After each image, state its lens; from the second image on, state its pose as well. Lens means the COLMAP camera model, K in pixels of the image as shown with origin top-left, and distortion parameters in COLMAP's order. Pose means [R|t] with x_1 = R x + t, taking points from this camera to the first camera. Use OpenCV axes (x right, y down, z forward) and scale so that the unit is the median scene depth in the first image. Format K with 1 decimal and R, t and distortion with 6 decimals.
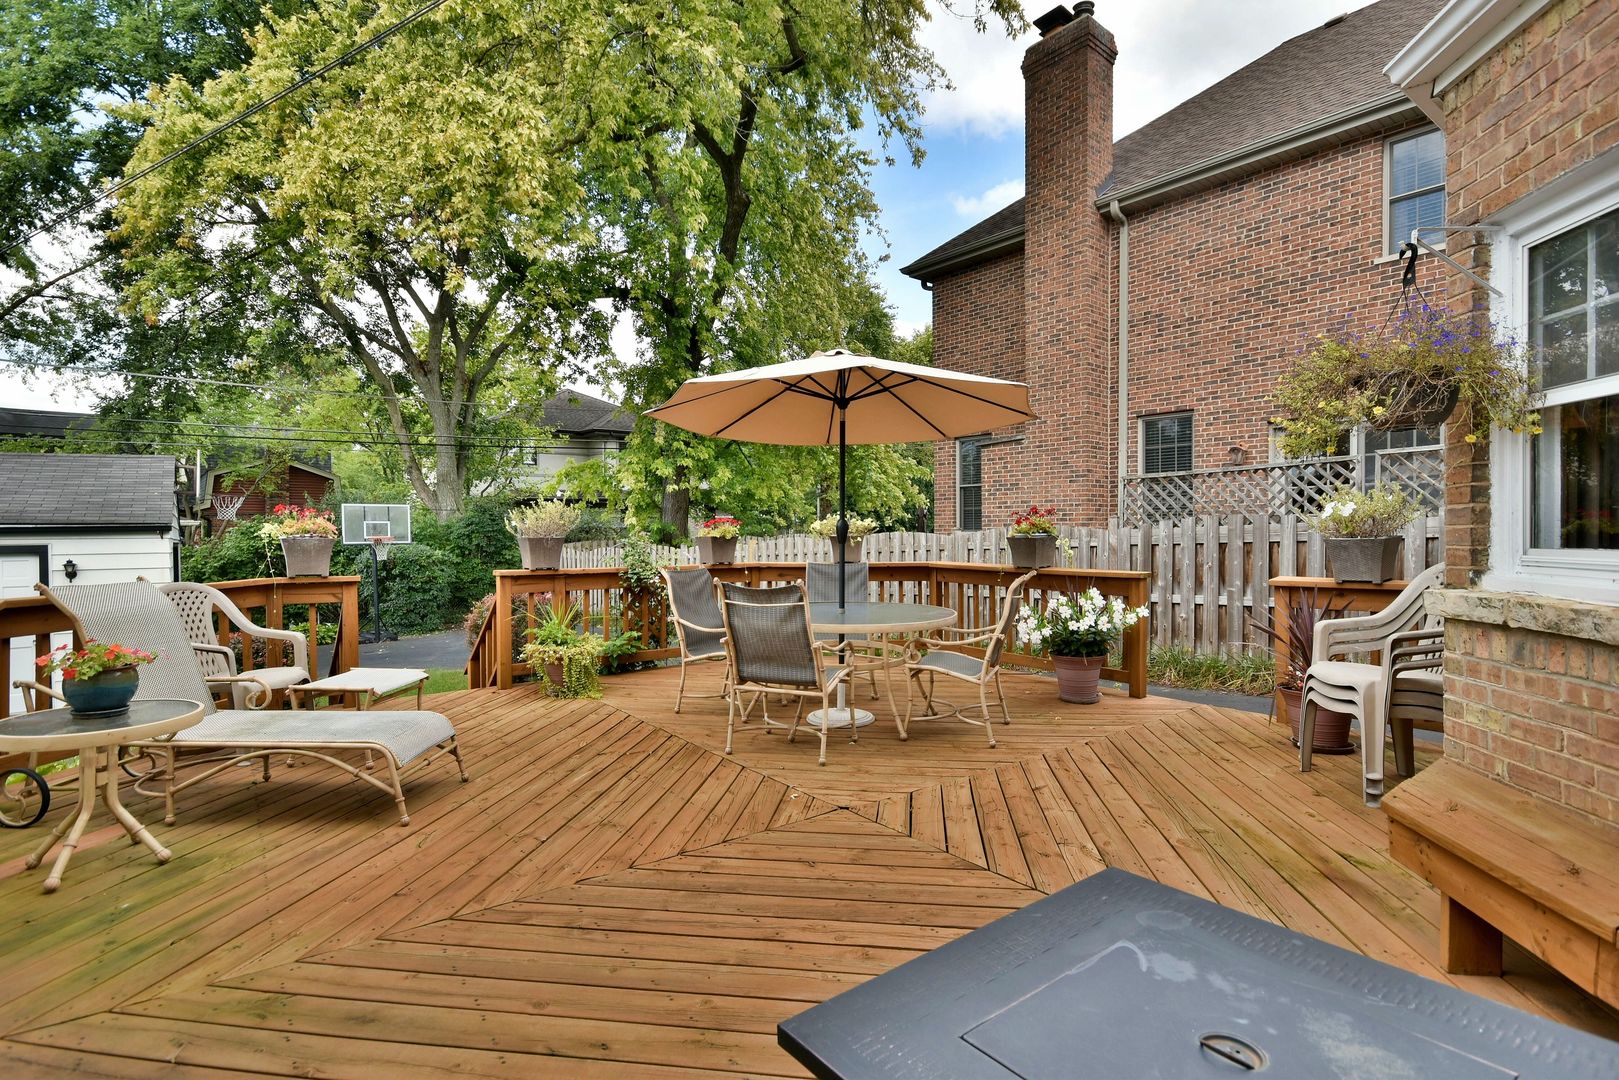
lens RADIAL K [[793.4, 0, 814.2], [0, 793.4, 544.4], [0, 0, 1]] dist [0.003619, 0.001282]
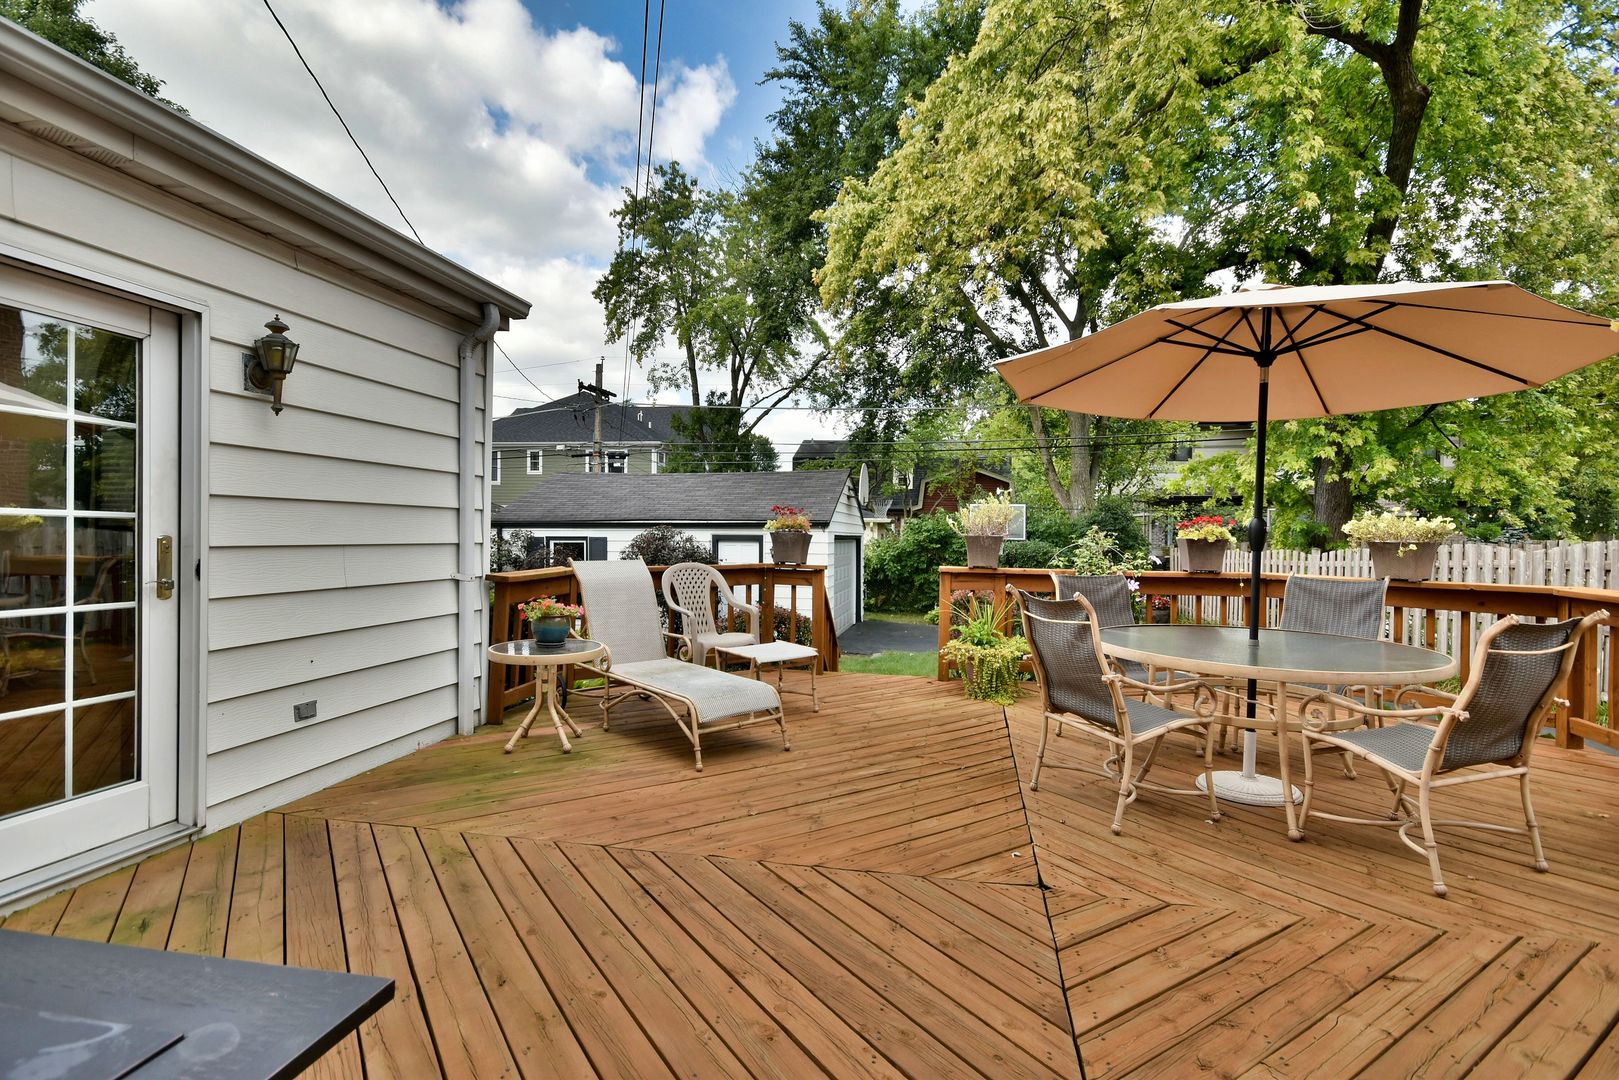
lens RADIAL K [[793.4, 0, 814.2], [0, 793.4, 544.4], [0, 0, 1]] dist [0.003619, 0.001282]
pose [[0.663691, 0.026841, -0.747525, 0.395481], [-0.026026, 0.999580, 0.012785, -0.007682], [0.747554, 0.010970, 0.664110, 0.264903]]
